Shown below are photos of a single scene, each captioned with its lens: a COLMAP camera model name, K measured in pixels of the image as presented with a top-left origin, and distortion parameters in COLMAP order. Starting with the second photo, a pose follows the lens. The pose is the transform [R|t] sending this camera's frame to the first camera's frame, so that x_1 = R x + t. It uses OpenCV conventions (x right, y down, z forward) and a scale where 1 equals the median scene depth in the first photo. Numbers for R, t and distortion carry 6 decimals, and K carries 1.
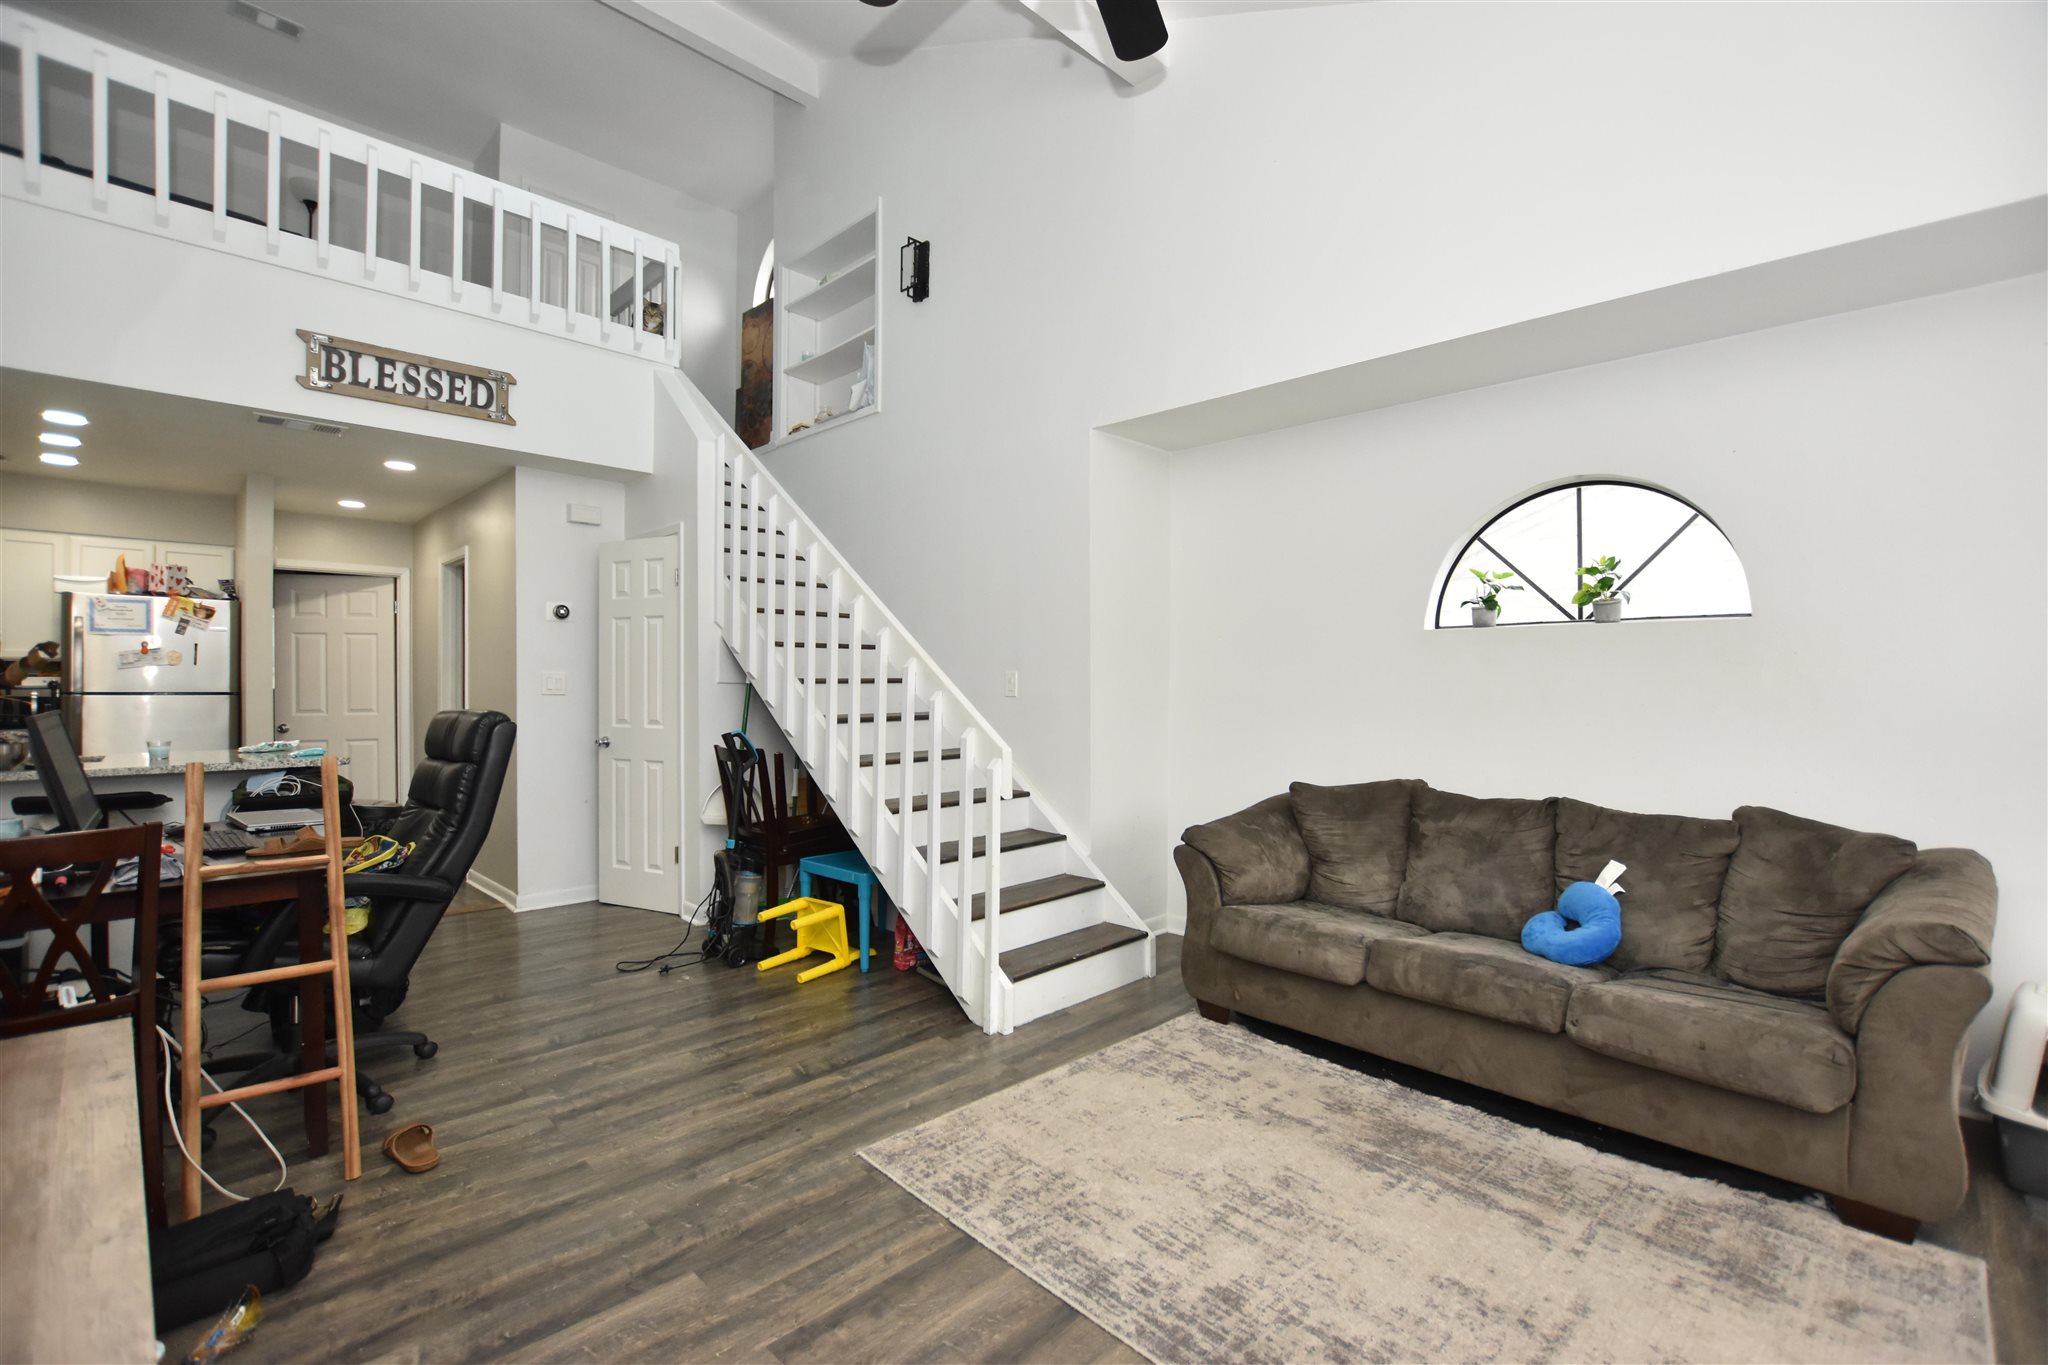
lens RADIAL K [[905.1, 0, 1030.0], [0, 905.1, 692.7], [0, 0, 1]] dist [-0.031419, 0.003249]
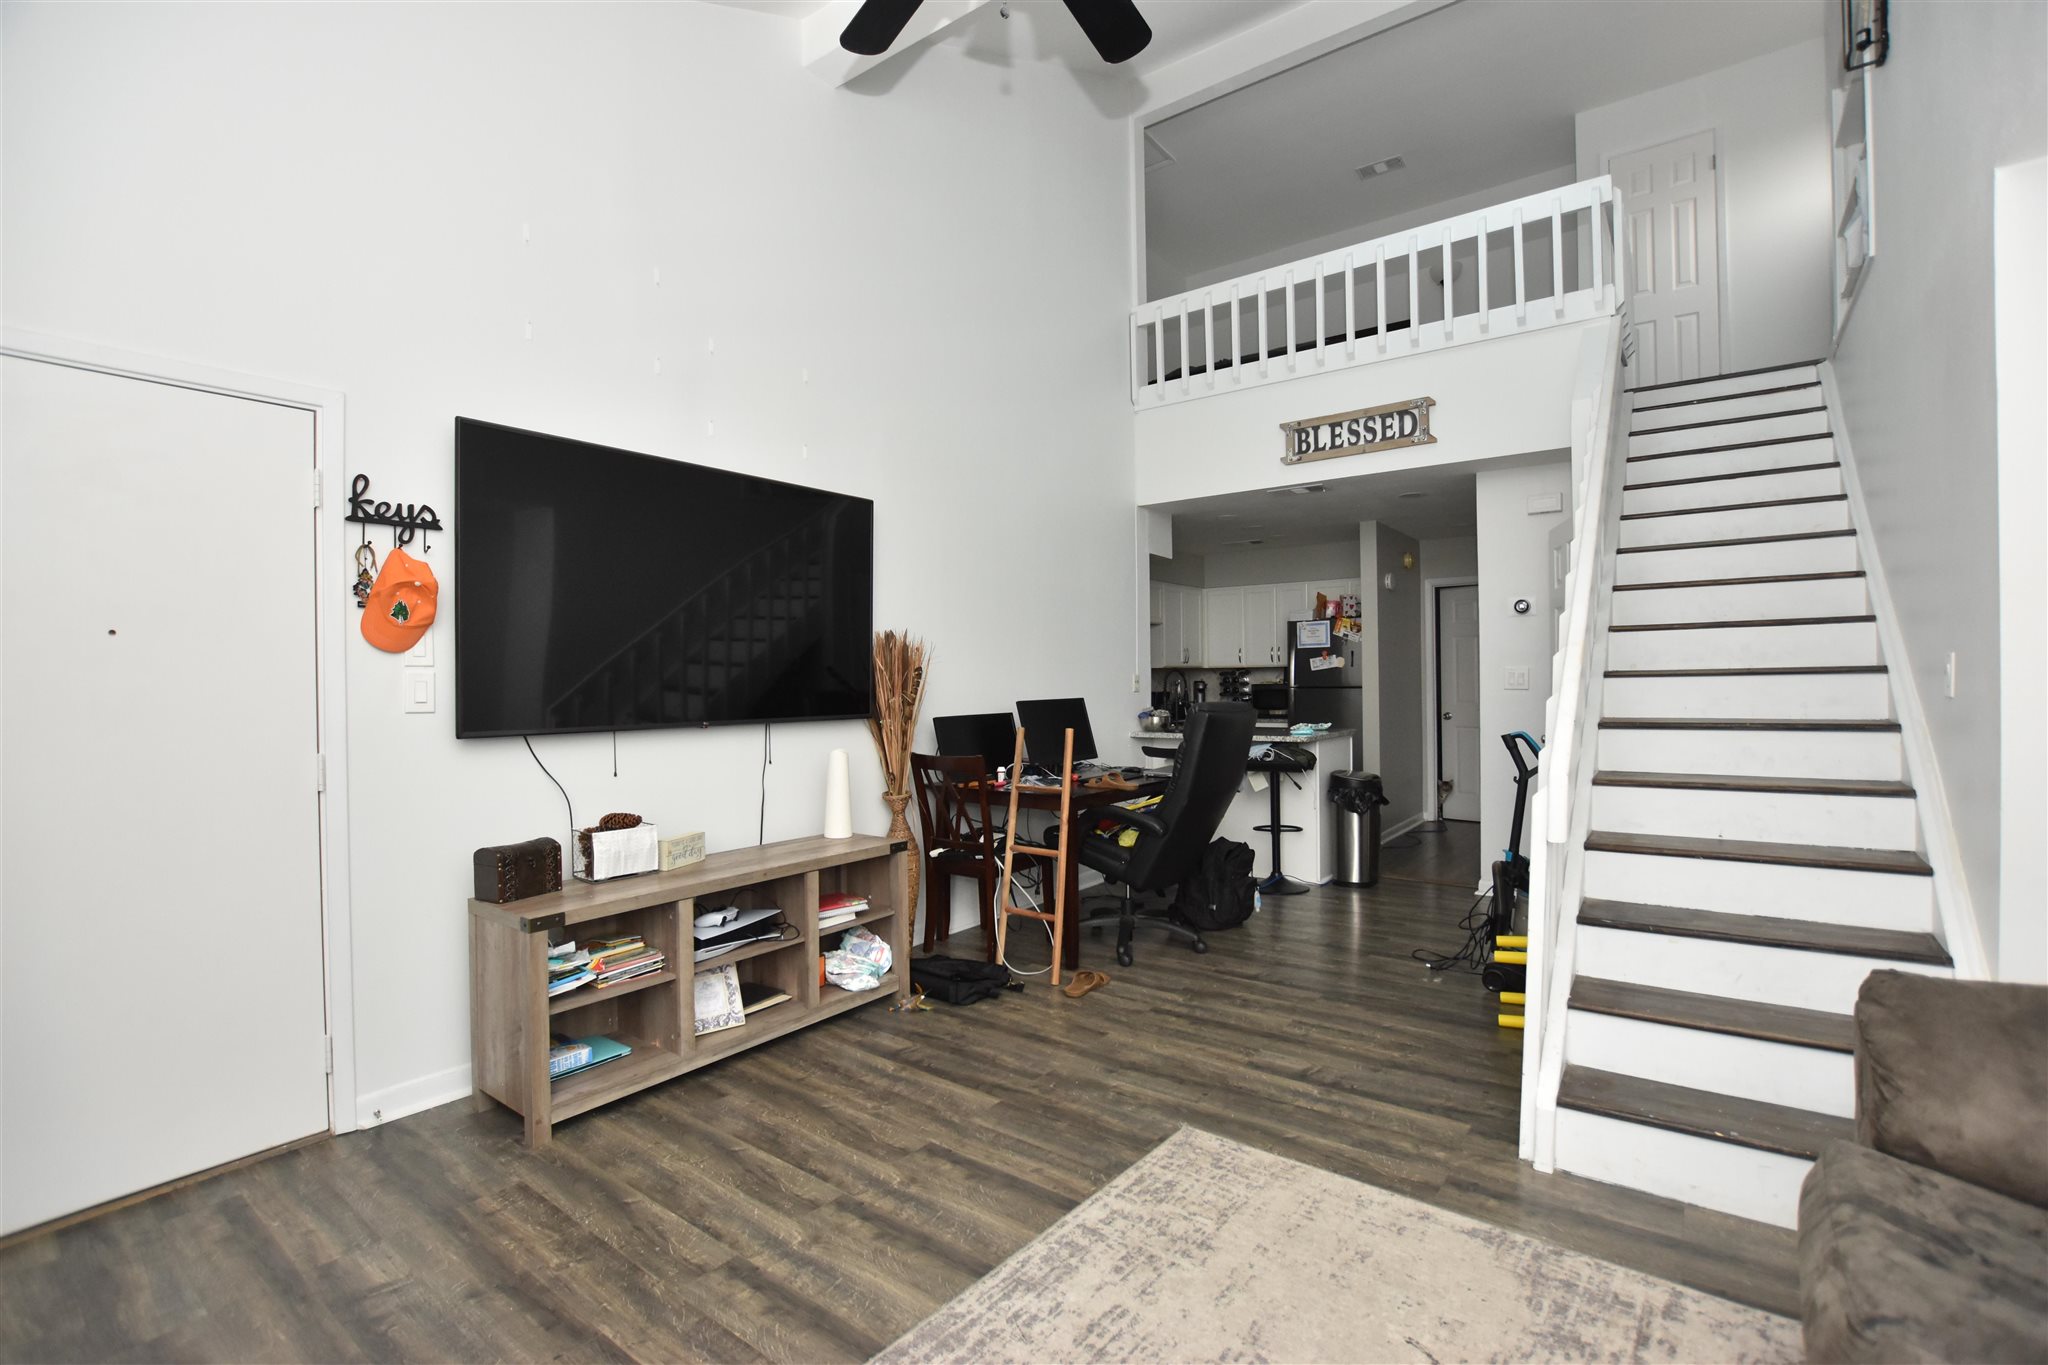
lens RADIAL K [[905.1, 0, 1032.1], [0, 905.1, 689.3], [0, 0, 1]] dist [-0.031419, 0.003249]
pose [[0.130686, 0.005076, -0.991411, 0.653185], [0.002216, 0.999983, 0.005412, -0.007004], [0.991421, -0.002904, 0.130673, 0.540312]]
